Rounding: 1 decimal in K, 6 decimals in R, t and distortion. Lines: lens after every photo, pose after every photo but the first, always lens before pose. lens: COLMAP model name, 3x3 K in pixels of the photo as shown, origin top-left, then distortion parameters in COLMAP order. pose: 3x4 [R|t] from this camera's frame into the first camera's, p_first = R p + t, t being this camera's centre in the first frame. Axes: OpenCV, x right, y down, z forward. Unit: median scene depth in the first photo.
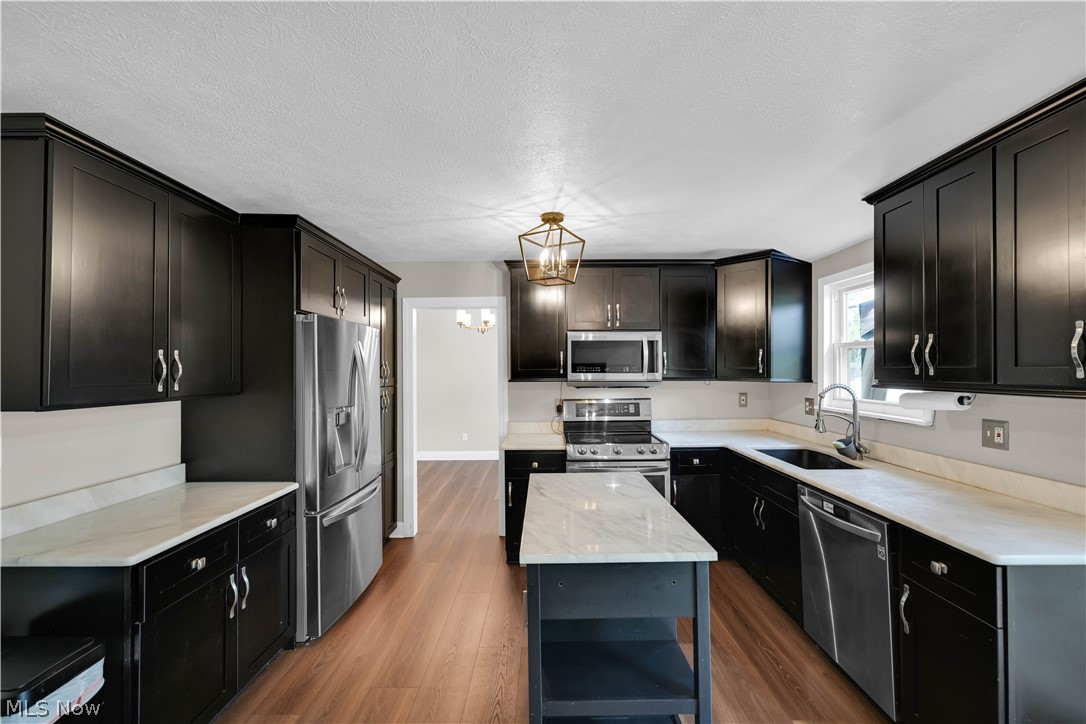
lens RADIAL K [[452.9, 0, 523.9], [0, 452.9, 364.6], [0, 0, 1]] dist [-0.000192, -0.000035]
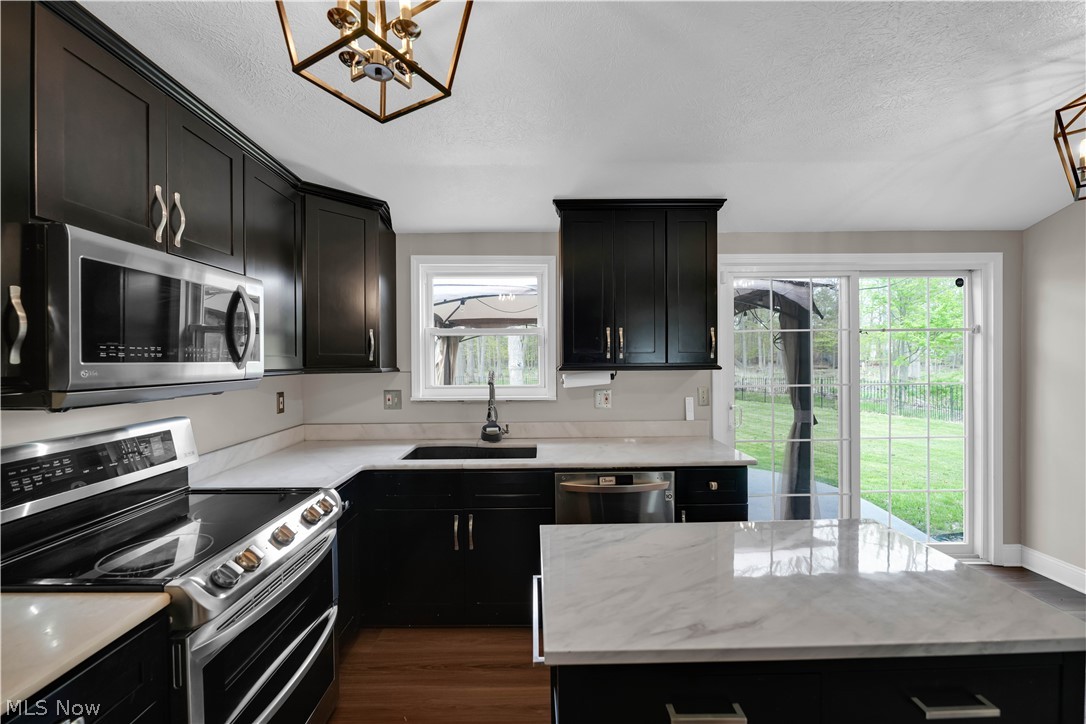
lens RADIAL K [[460.6, 0, 543.0], [0, 460.6, 362.0], [0, 0, 1]] dist [-0.001368, -0.000048]
pose [[-0.064370, 0.000012, 0.997926, -0.321795], [-0.000954, 1.000000, -0.000074, 0.024795], [-0.997926, -0.000956, -0.064370, 0.949988]]
